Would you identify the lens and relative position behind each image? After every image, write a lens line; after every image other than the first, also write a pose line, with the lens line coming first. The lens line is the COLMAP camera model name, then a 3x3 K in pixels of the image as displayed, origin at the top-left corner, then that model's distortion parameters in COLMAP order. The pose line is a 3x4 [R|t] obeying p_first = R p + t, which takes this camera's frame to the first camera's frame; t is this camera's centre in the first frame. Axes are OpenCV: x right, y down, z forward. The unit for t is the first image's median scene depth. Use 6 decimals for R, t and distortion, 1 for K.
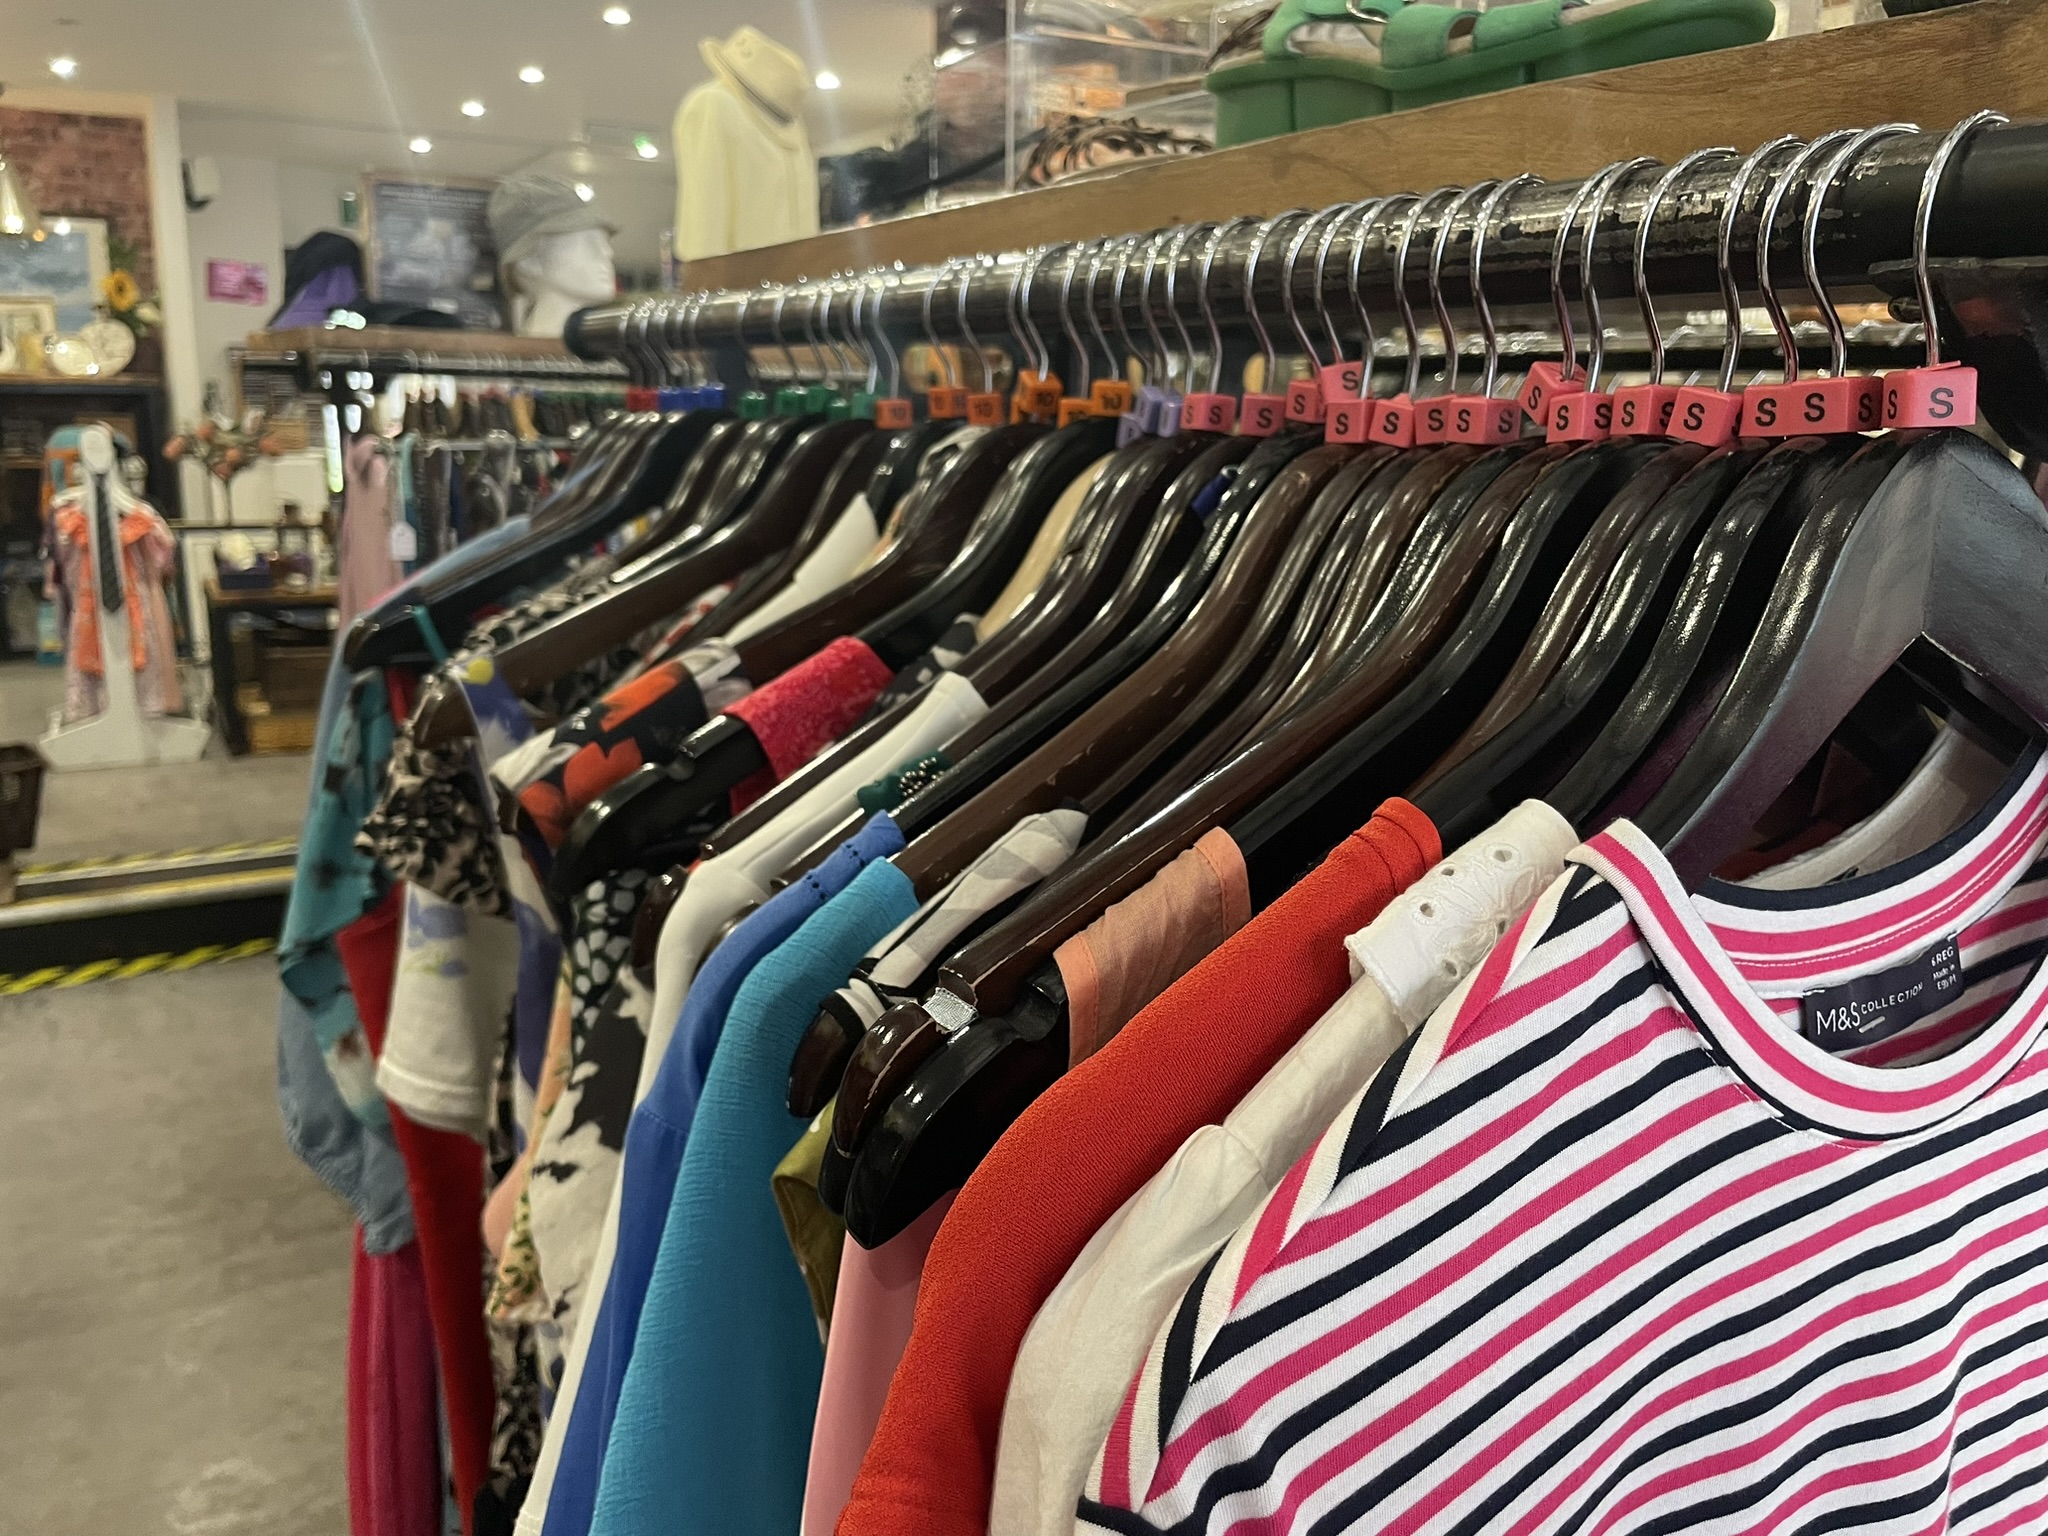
lens RADIAL K [[1549.9, 0, 1013.3], [0, 1549.9, 773.5], [0, 0, 1]] dist [0.004889, -0.013362]
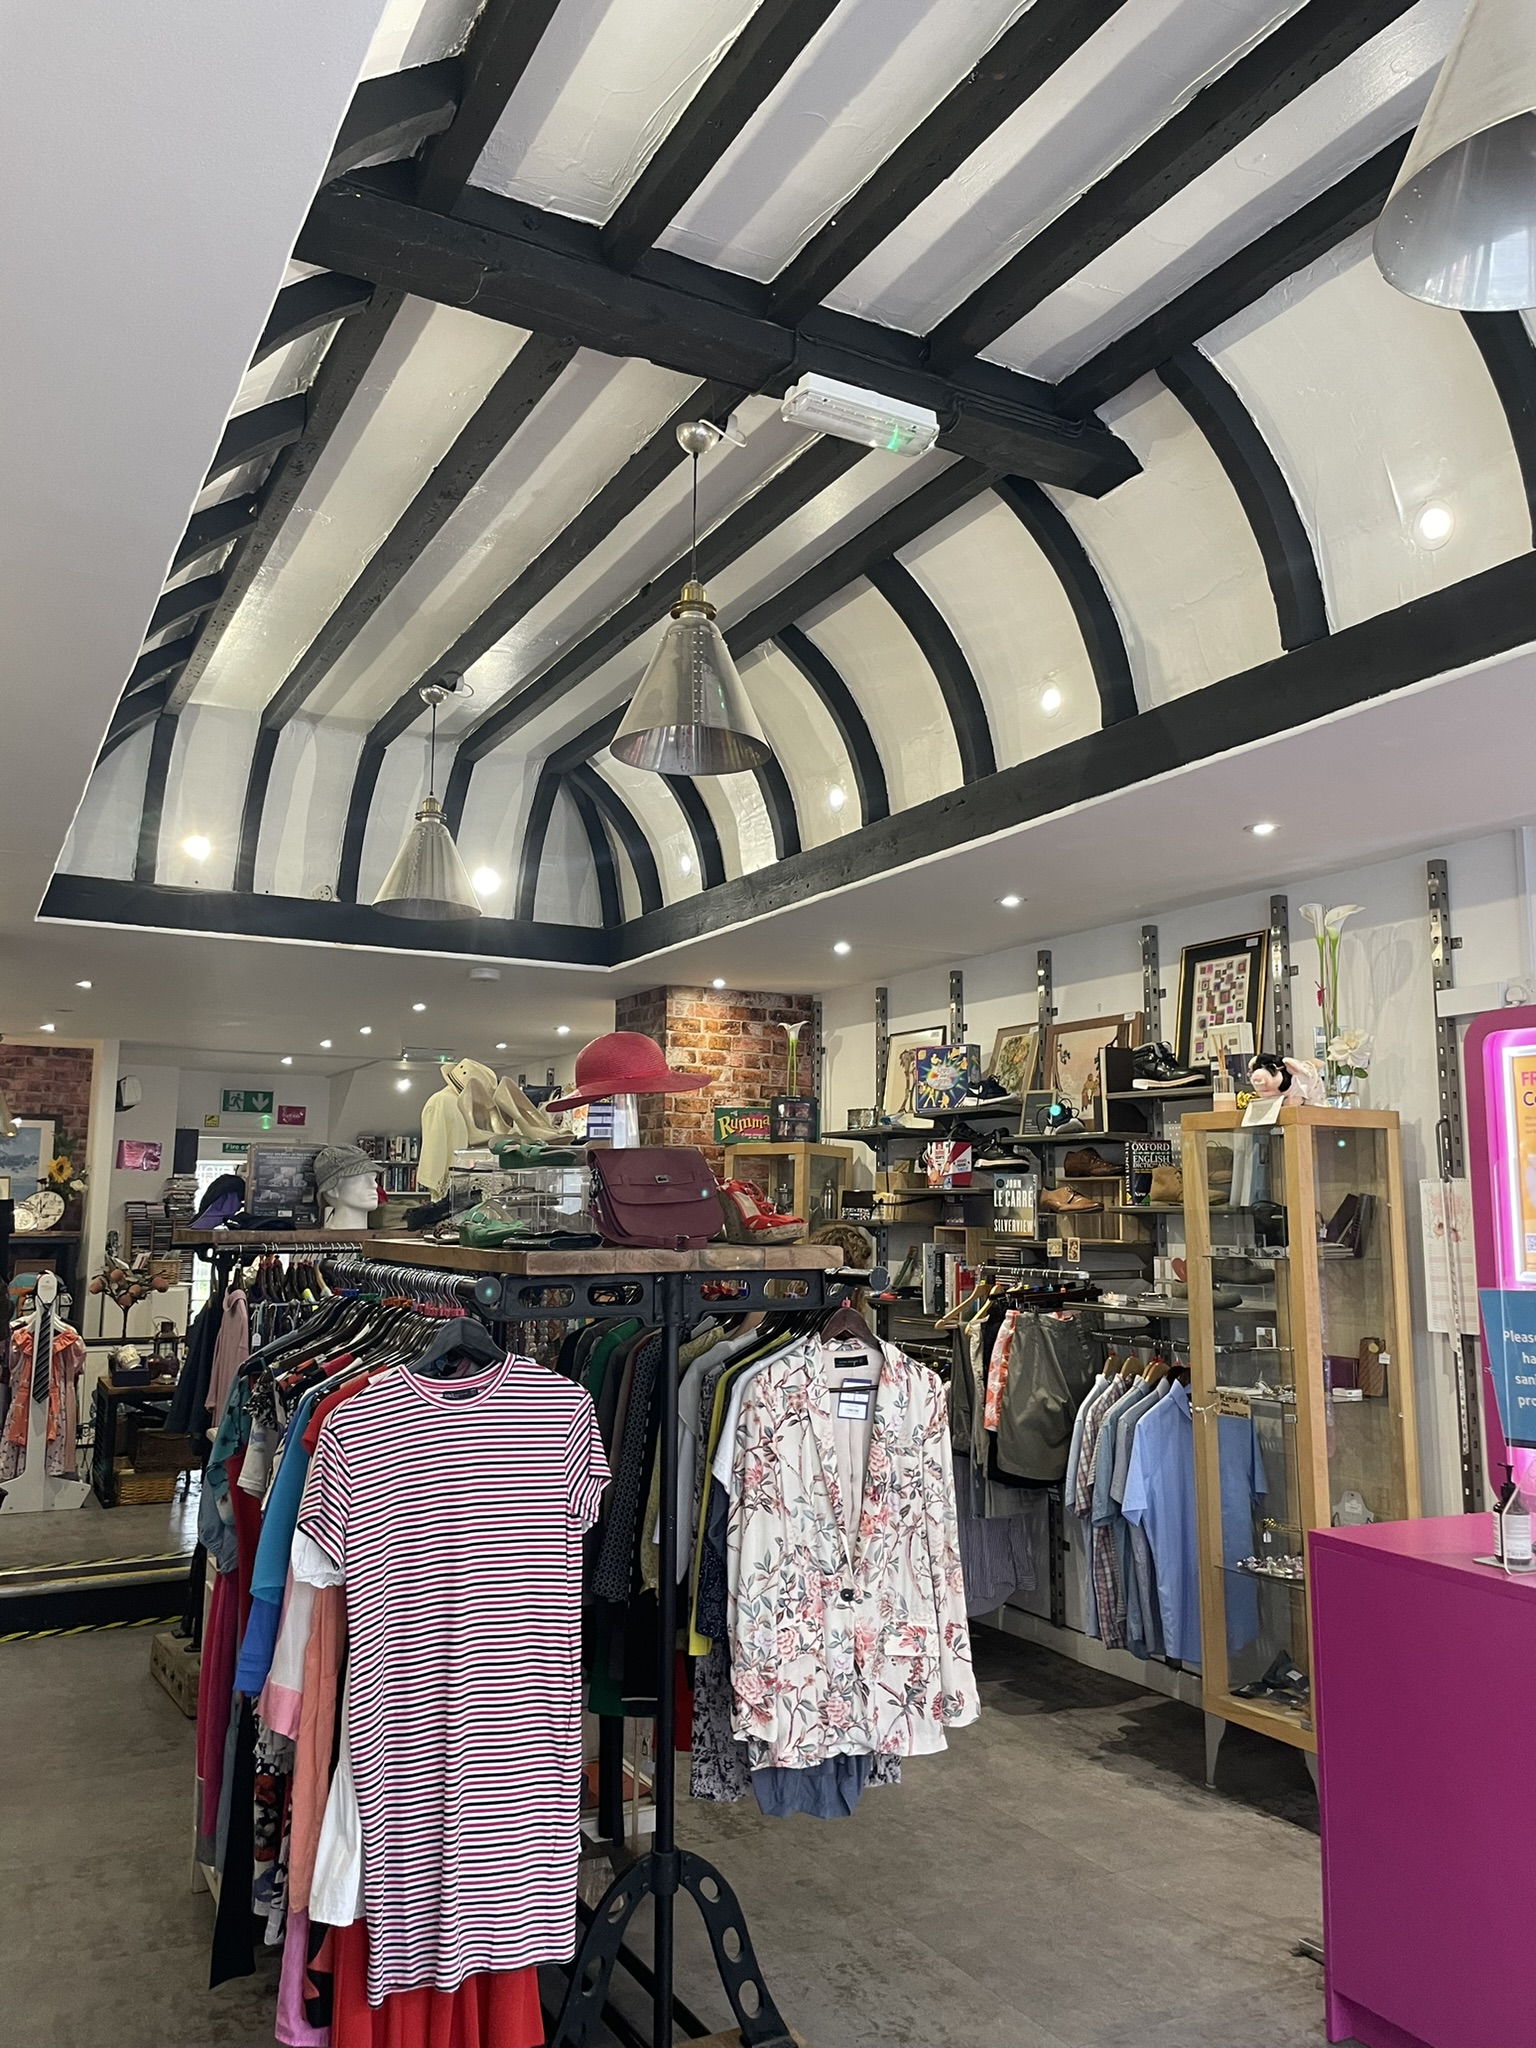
lens RADIAL K [[1549.9, 0, 778.3], [0, 1549.9, 1027.4], [0, 0, 1]] dist [0.004889, -0.013362]
pose [[0.999133, -0.020890, -0.036017, 0.159042], [0.007153, 0.938282, -0.345796, 0.071366], [0.041018, 0.345239, 0.937618, -0.428928]]
